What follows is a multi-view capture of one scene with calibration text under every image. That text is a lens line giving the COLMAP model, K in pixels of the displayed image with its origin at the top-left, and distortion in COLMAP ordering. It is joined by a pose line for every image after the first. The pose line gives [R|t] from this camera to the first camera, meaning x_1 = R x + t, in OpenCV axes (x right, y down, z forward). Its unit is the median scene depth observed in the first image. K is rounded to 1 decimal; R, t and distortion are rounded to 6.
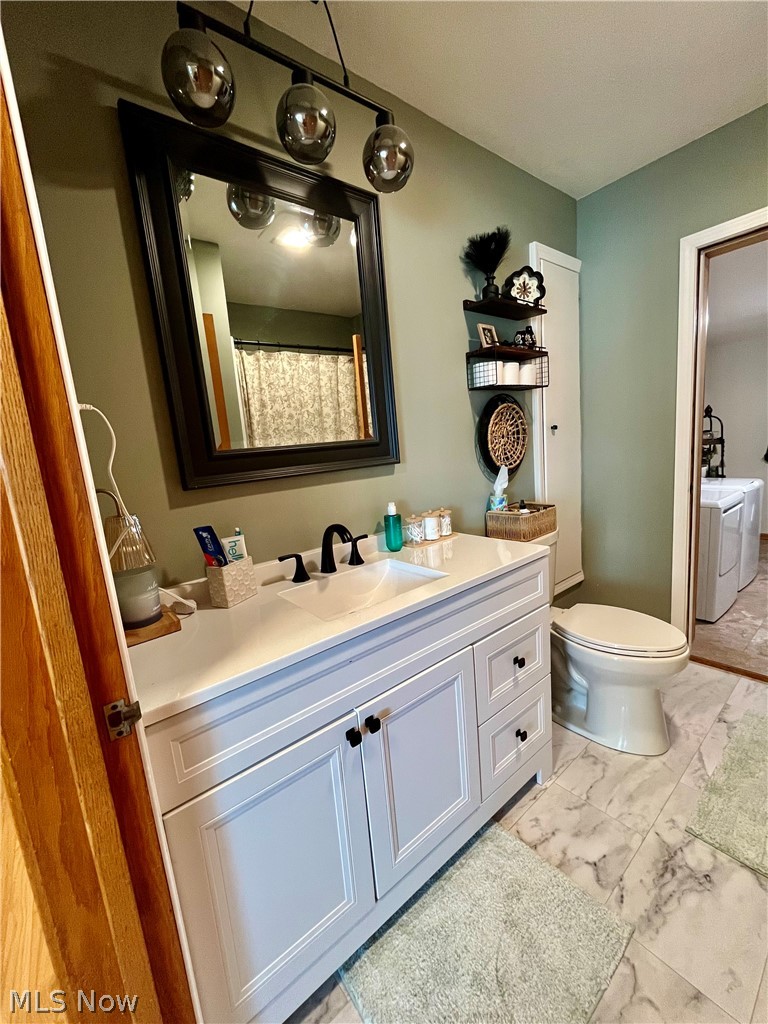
lens RADIAL K [[417.3, 0, 388.0], [0, 417.3, 513.2], [0, 0, 1]] dist [-0.000301, 0.000351]
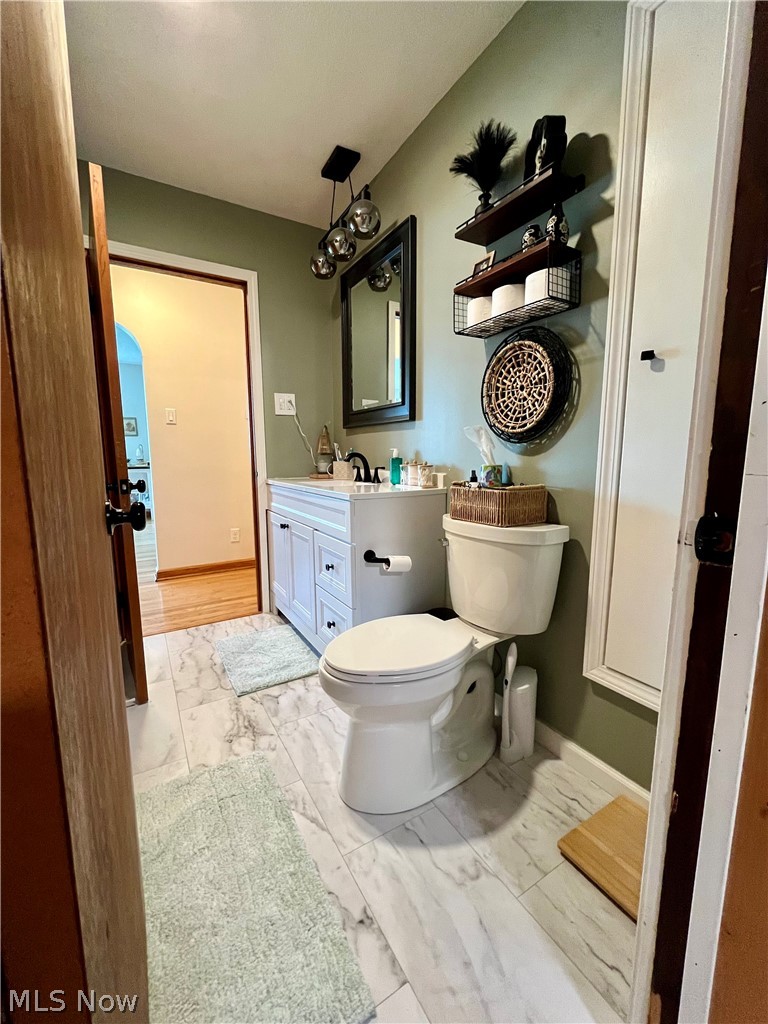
lens RADIAL K [[417.3, 0, 386.1], [0, 417.3, 509.5], [0, 0, 1]] dist [-0.000301, 0.000351]
pose [[-0.144714, 0.211358, -0.966636, 1.693396], [-0.144469, 0.961938, 0.231959, -0.180789], [0.978870, 0.173217, -0.108671, 1.404241]]
